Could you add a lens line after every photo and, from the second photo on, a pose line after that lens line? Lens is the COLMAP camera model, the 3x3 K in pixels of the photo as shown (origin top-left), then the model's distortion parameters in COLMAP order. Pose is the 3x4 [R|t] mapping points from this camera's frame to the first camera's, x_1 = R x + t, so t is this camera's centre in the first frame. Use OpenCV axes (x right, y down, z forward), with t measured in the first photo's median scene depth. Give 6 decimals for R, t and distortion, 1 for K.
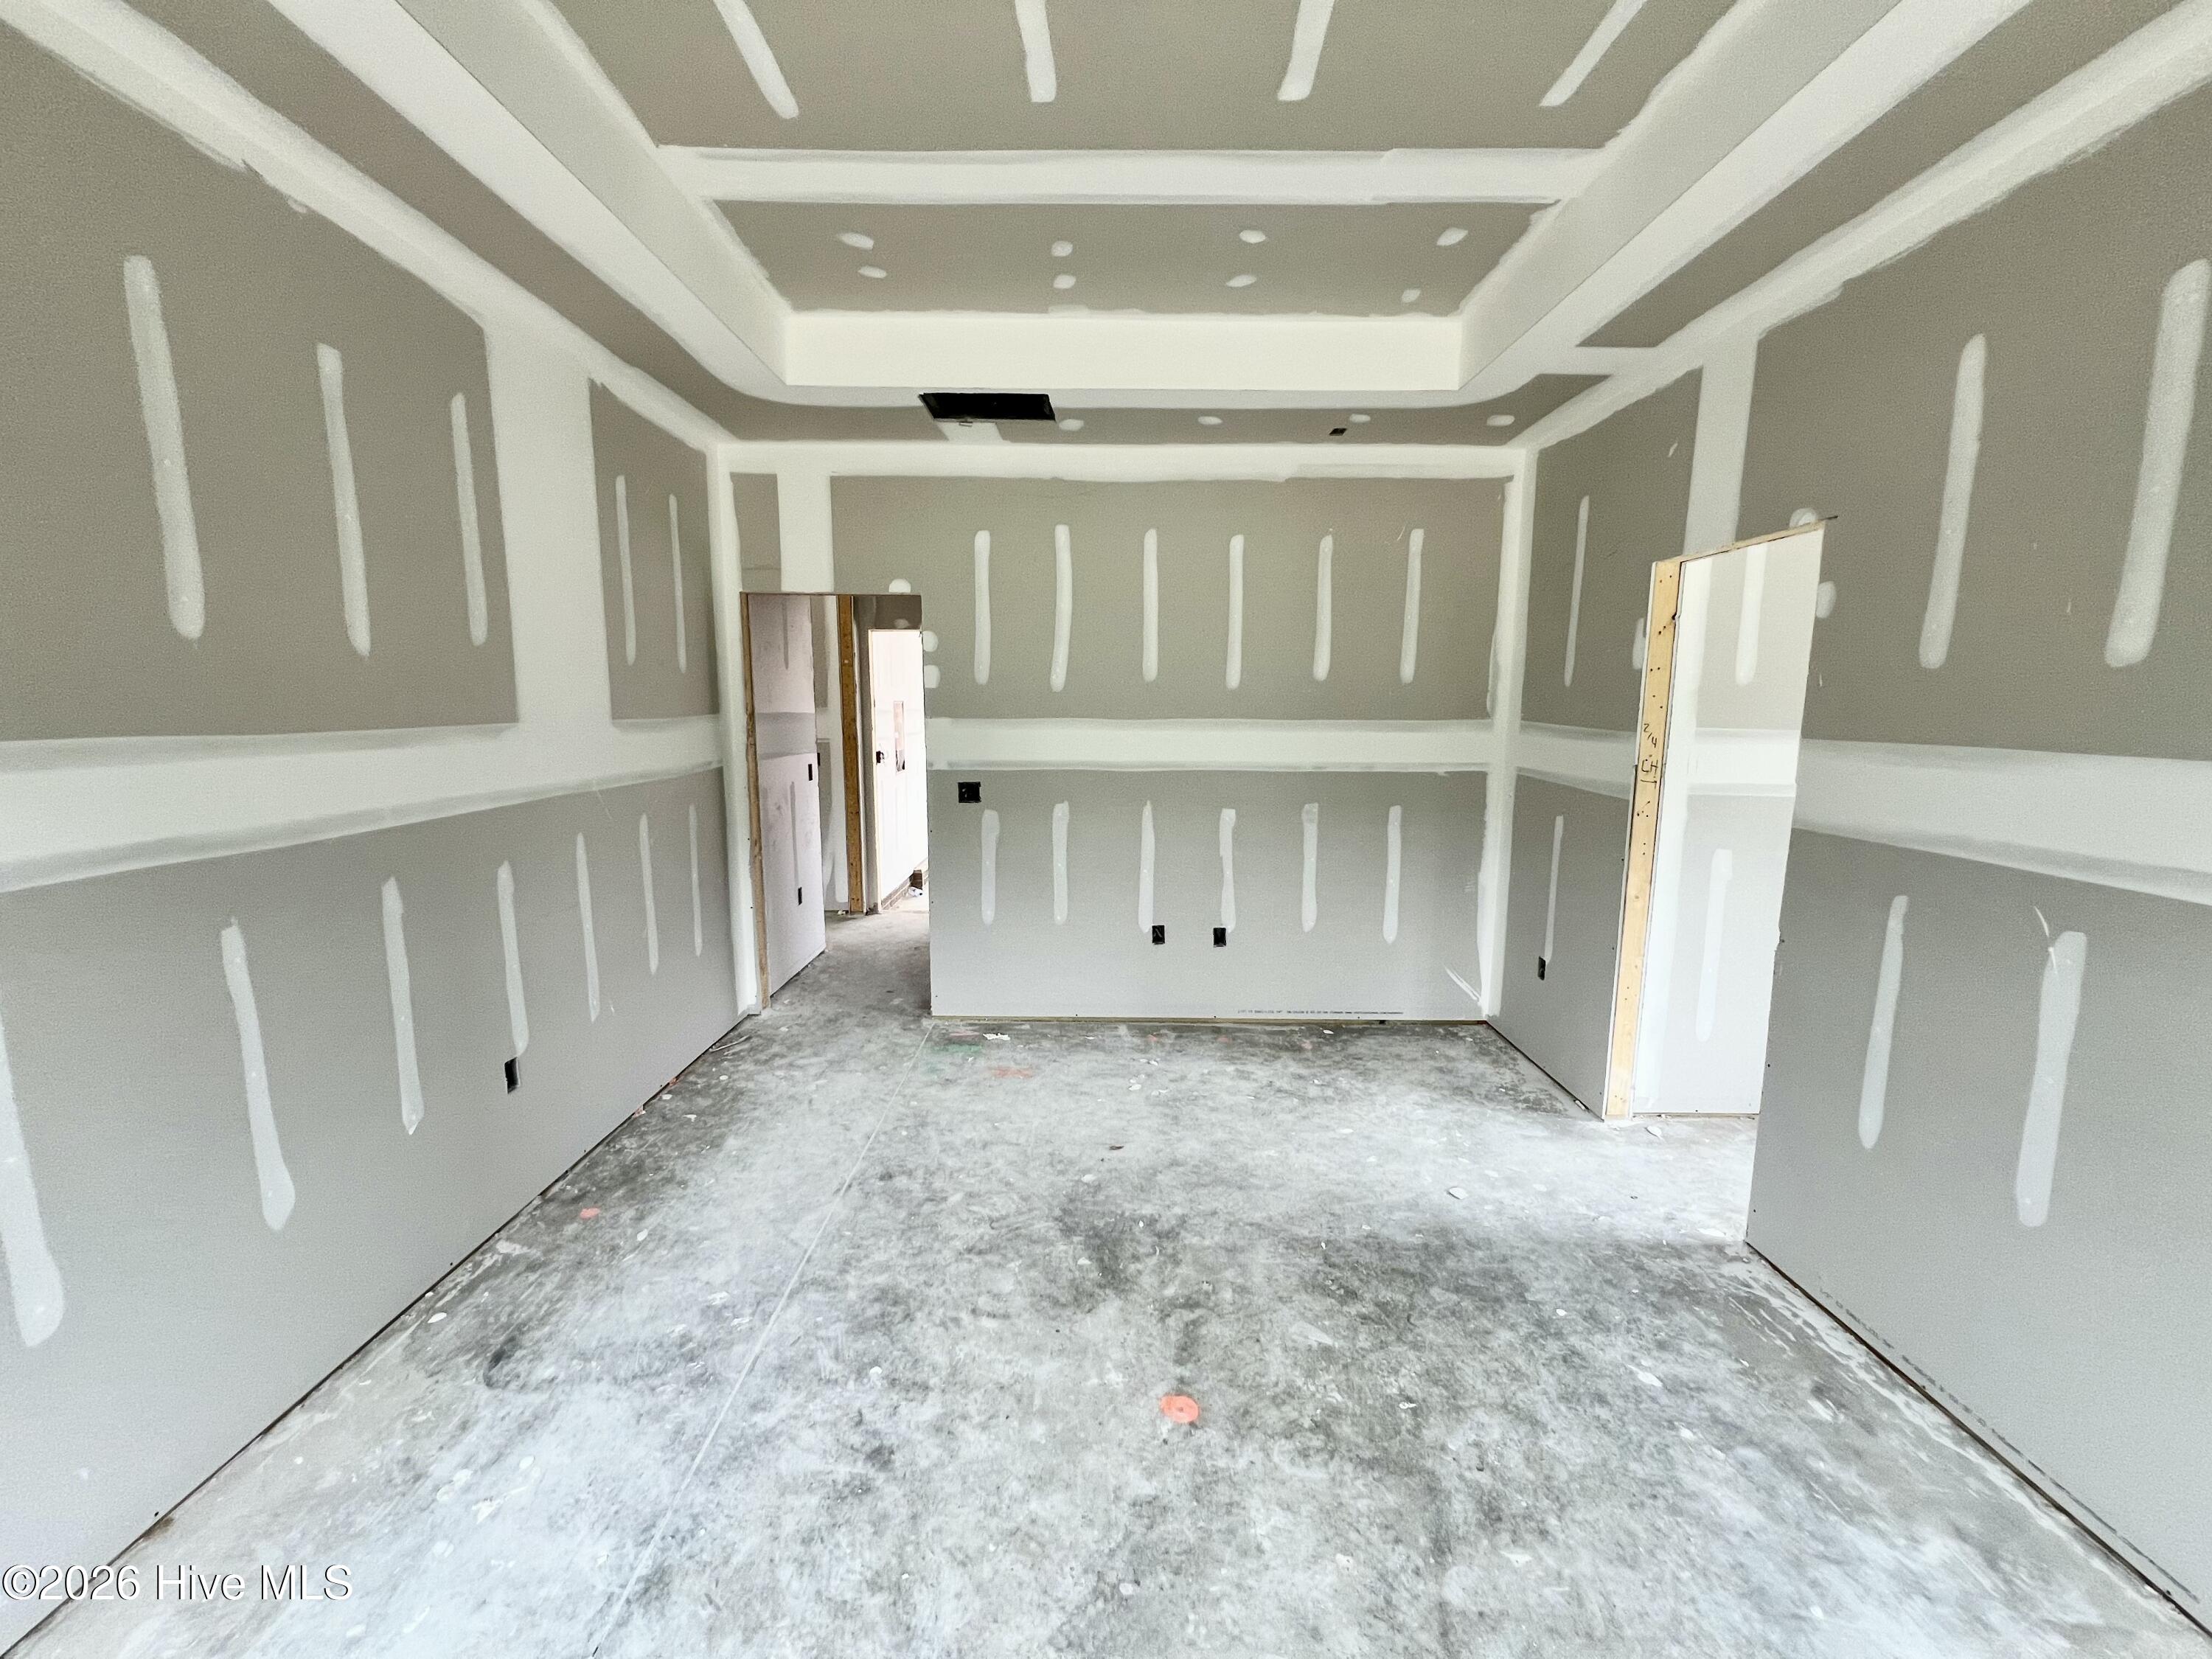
lens RADIAL K [[882.9, 0, 1106.0], [0, 882.9, 829.5], [0, 0, 1]] dist [0.001810, 0.000262]
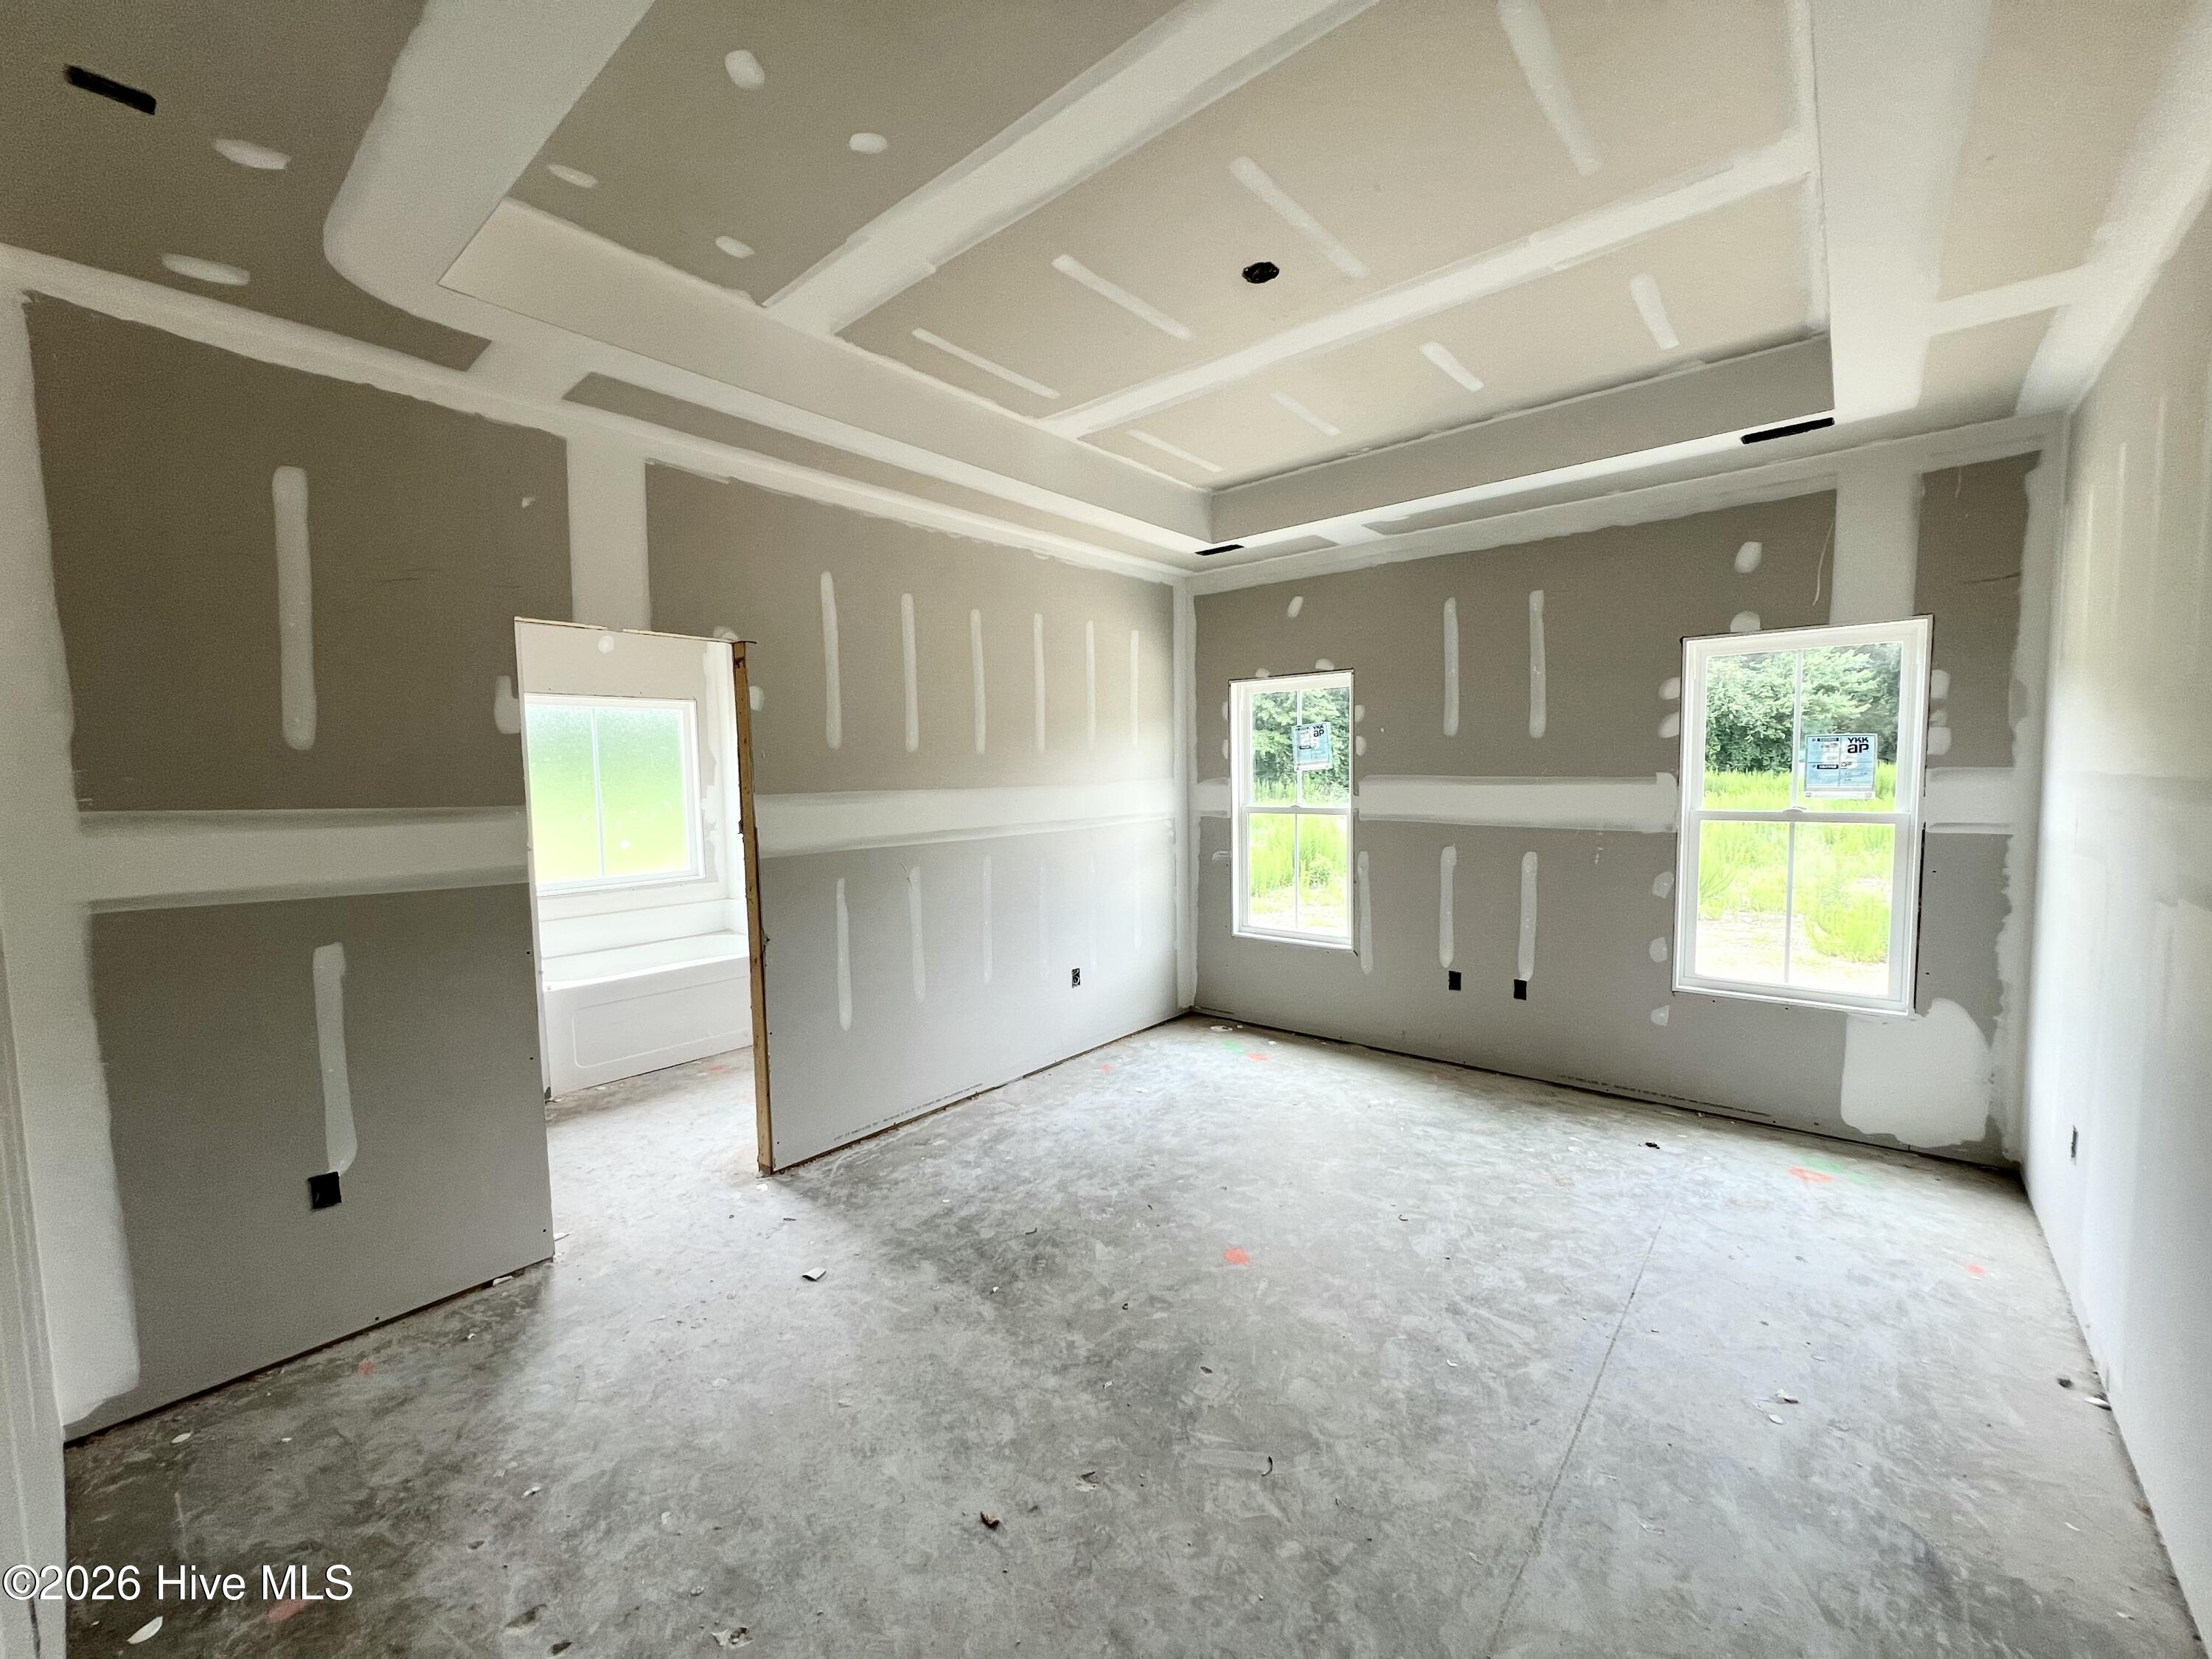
lens RADIAL K [[882.9, 0, 1106.0], [0, 882.9, 829.5], [0, 0, 1]] dist [0.001810, 0.000262]
pose [[-0.765043, -0.035089, 0.643022, -0.484936], [0.105213, 0.978287, 0.178561, -0.218165], [-0.635326, 0.204261, -0.744740, 1.542819]]
